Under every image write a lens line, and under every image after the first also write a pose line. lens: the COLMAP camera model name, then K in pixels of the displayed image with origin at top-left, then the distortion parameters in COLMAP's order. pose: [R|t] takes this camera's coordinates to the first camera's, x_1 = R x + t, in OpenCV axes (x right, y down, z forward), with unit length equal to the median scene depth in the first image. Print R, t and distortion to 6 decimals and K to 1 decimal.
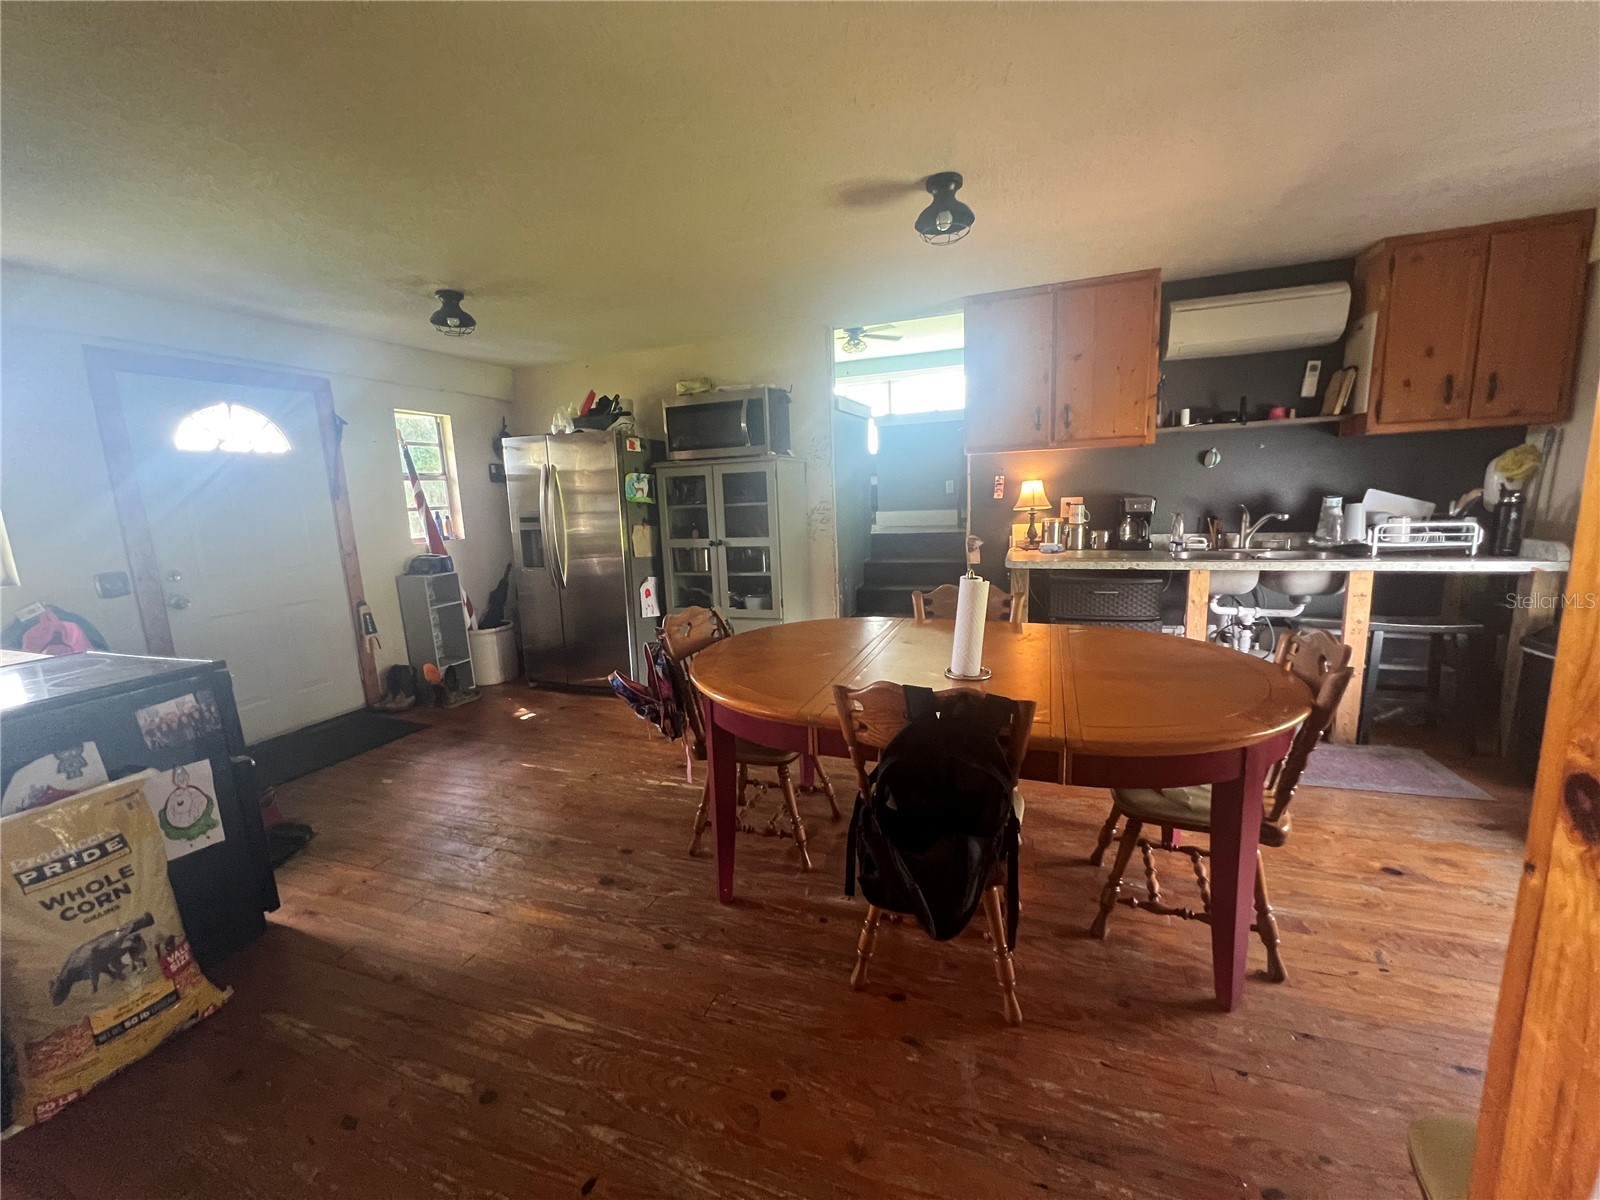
lens RADIAL K [[641.7, 0, 801.4], [0, 641.7, 598.9], [0, 0, 1]] dist [-0.001170, 0.000927]
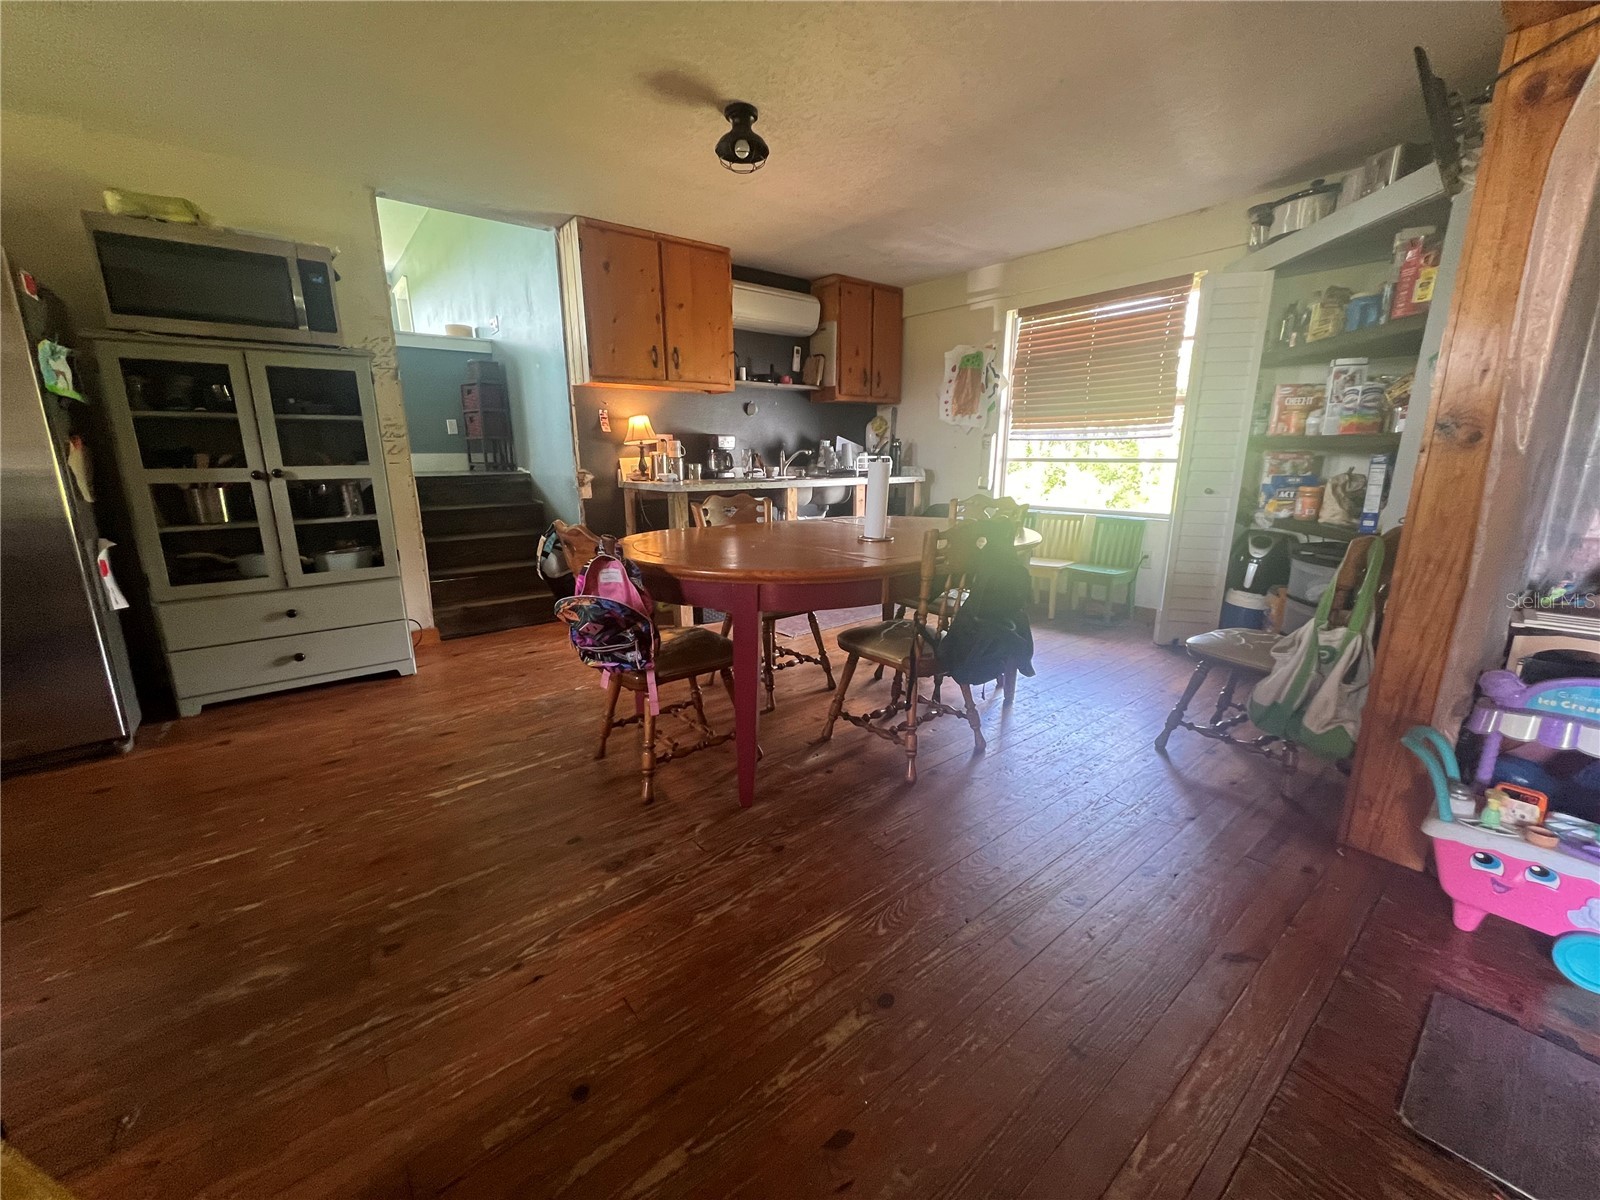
lens RADIAL K [[641.7, 0, 801.4], [0, 641.7, 598.9], [0, 0, 1]] dist [-0.001170, 0.000927]
pose [[0.511973, -0.153227, 0.845225, -0.517589], [0.125949, 0.986718, 0.102587, 0.047496], [-0.849718, 0.053933, 0.524472, 0.252802]]
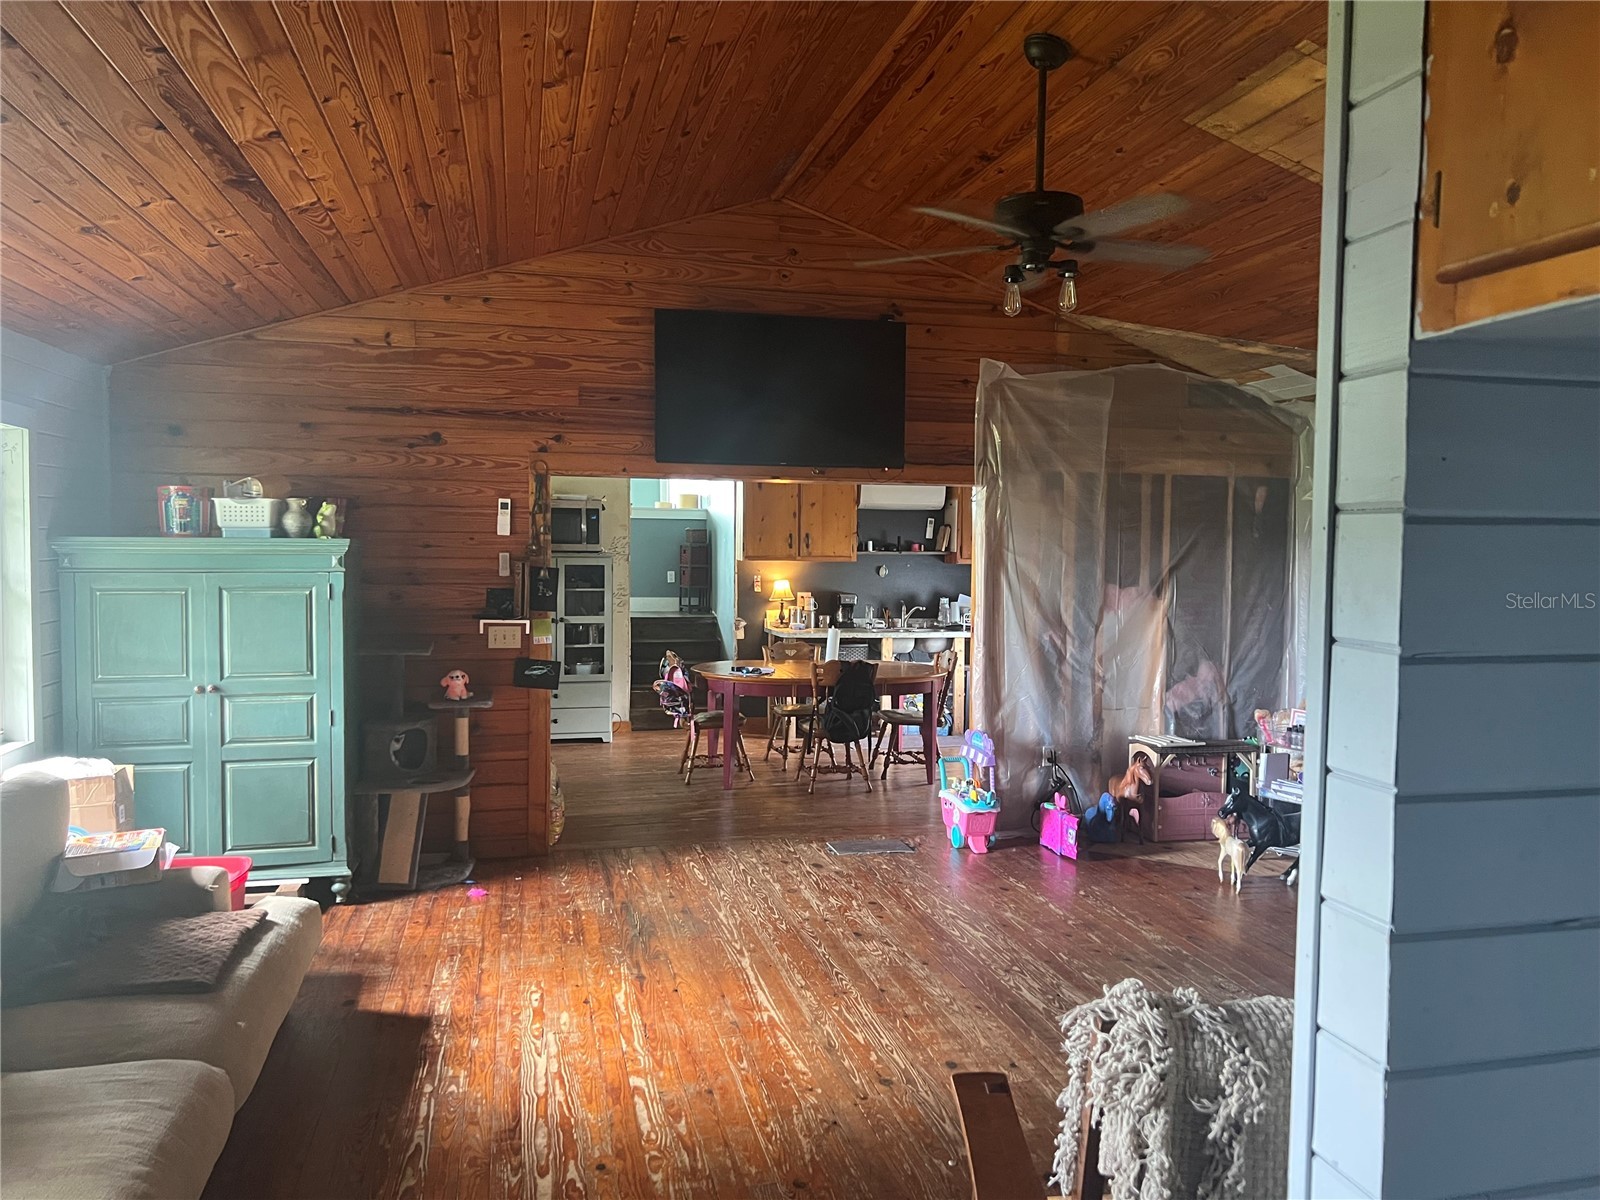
lens RADIAL K [[1207.7, 0, 814.1], [0, 1207.7, 603.4], [0, 0, 1]] dist [0.064836, -0.058054]
pose [[0.827408, 0.025449, 0.561024, -1.248740], [0.048522, 0.991998, -0.116558, 0.212328], [-0.559501, 0.123663, 0.819552, -1.426047]]
